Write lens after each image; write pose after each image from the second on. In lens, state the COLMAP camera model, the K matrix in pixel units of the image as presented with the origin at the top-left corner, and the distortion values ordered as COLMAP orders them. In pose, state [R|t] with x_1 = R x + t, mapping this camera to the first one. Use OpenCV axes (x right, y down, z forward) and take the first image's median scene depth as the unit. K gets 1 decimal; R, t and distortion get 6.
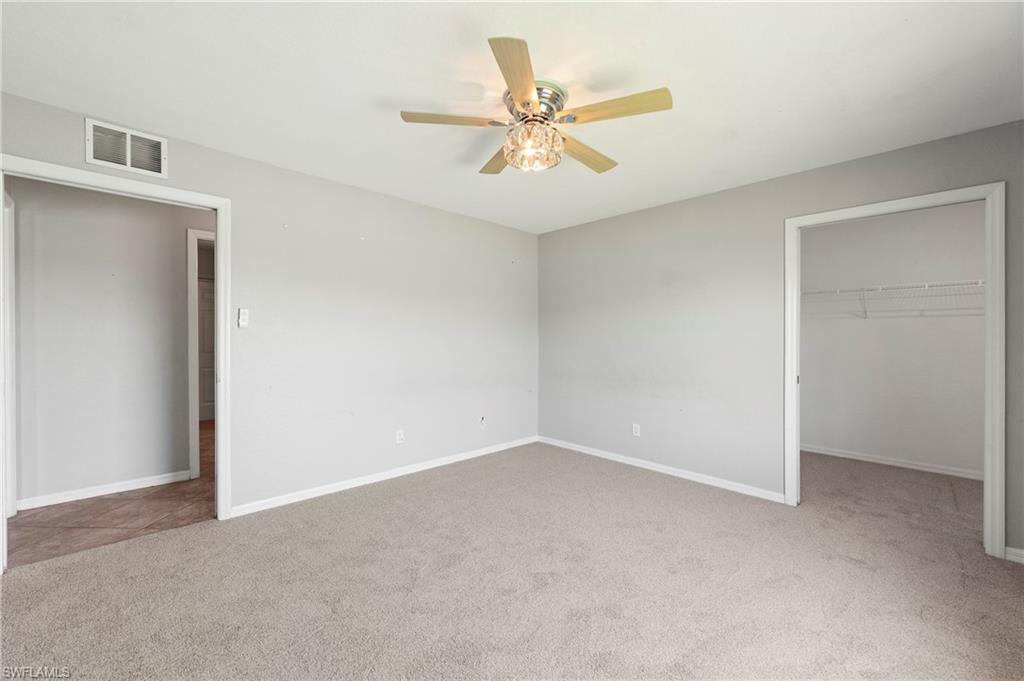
lens RADIAL K [[416.2, 0, 509.2], [0, 416.2, 337.0], [0, 0, 1]] dist [-0.003990, -0.000252]
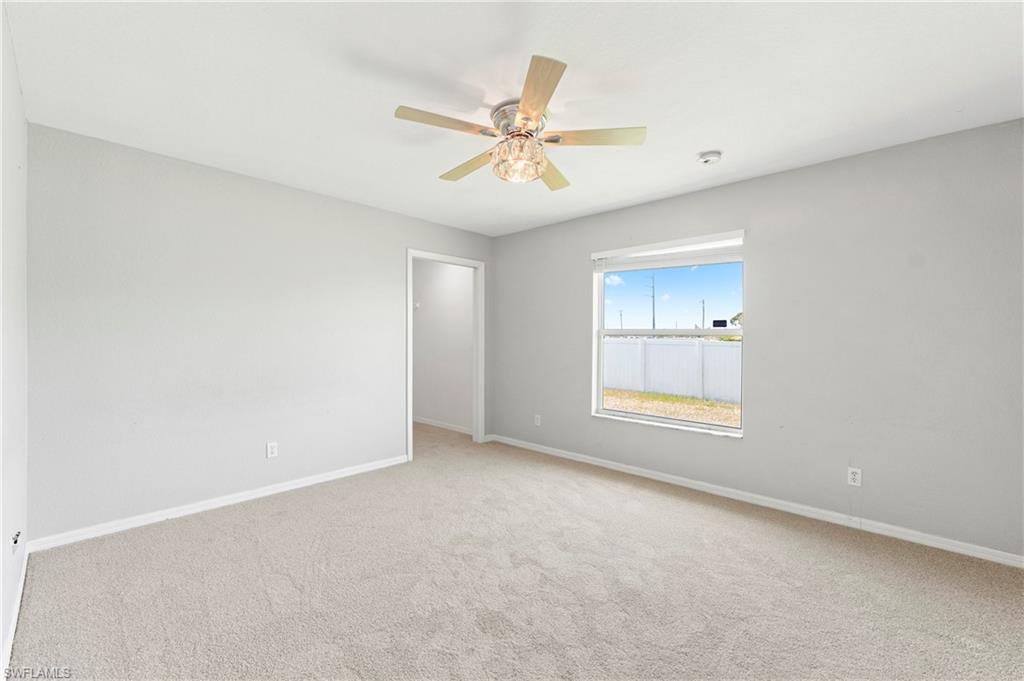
lens RADIAL K [[420.4, 0, 510.0], [0, 420.4, 333.9], [0, 0, 1]] dist [-0.001155, -0.000137]
pose [[-0.047040, -0.007887, 0.998862, -0.972049], [-0.000730, 0.999969, 0.007861, -0.022955], [-0.998893, -0.000359, -0.047044, 1.029689]]
